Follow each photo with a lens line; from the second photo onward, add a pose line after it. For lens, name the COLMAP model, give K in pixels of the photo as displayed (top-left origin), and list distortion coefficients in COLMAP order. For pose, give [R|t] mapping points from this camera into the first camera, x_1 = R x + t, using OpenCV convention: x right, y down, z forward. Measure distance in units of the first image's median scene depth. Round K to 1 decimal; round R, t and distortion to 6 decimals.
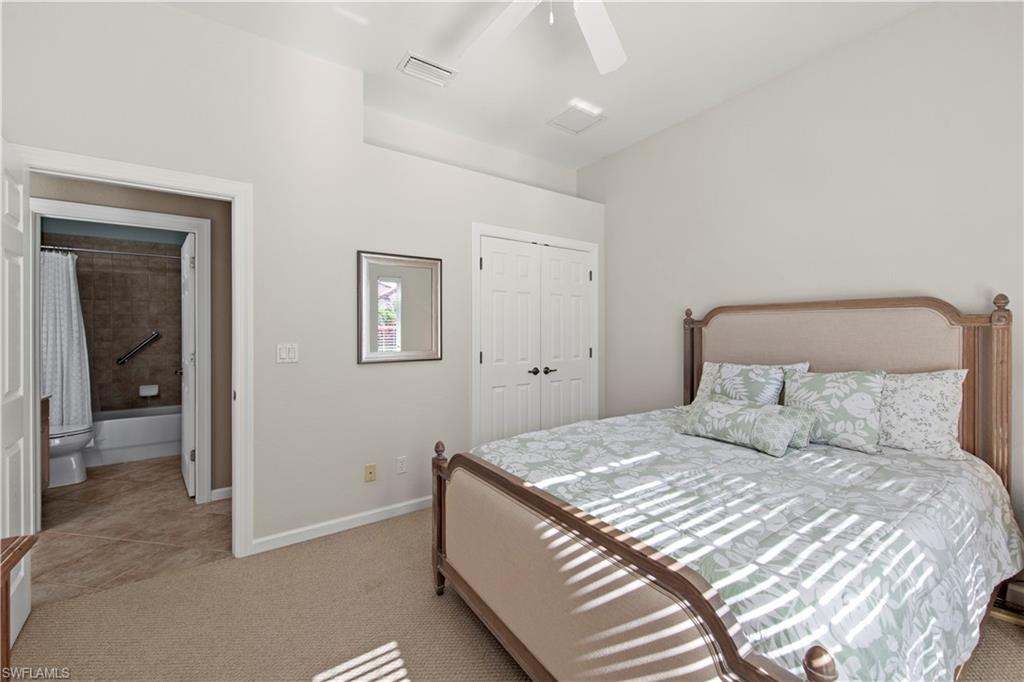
lens RADIAL K [[413.6, 0, 513.7], [0, 413.6, 332.8], [0, 0, 1]] dist [-0.000282, -0.000012]
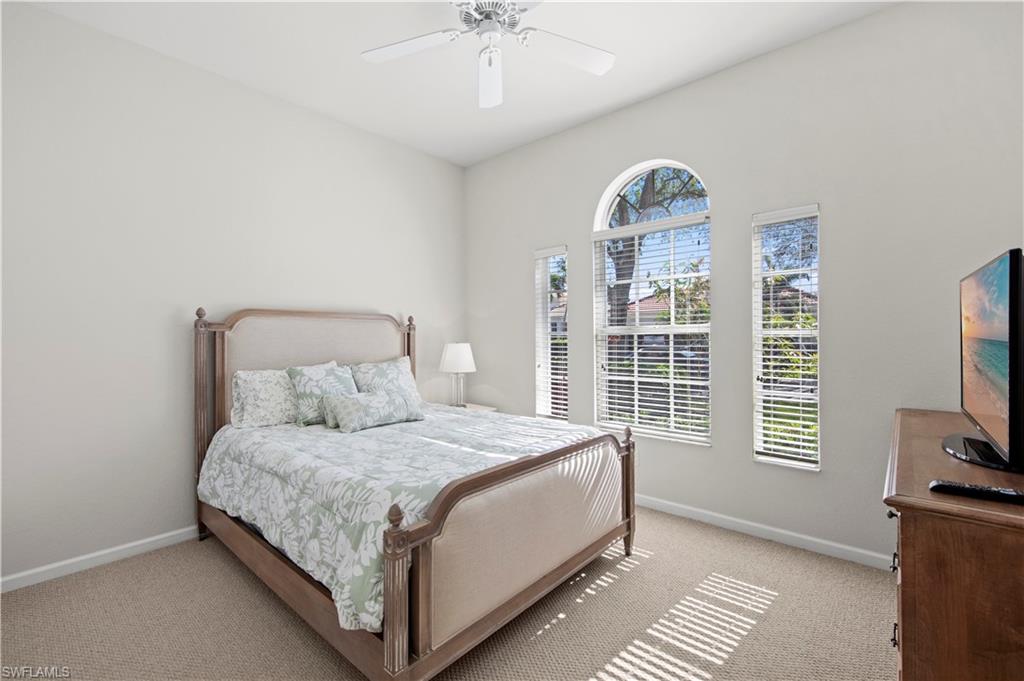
lens RADIAL K [[453.6, 0, 513.6], [0, 453.6, 337.5], [0, 0, 1]] dist [-0.000072, -0.000002]
pose [[-0.240258, -0.002763, 0.970705, -0.877344], [0.011299, 0.999920, 0.005643, 0.001515], [-0.970643, 0.012324, -0.240208, 0.946069]]
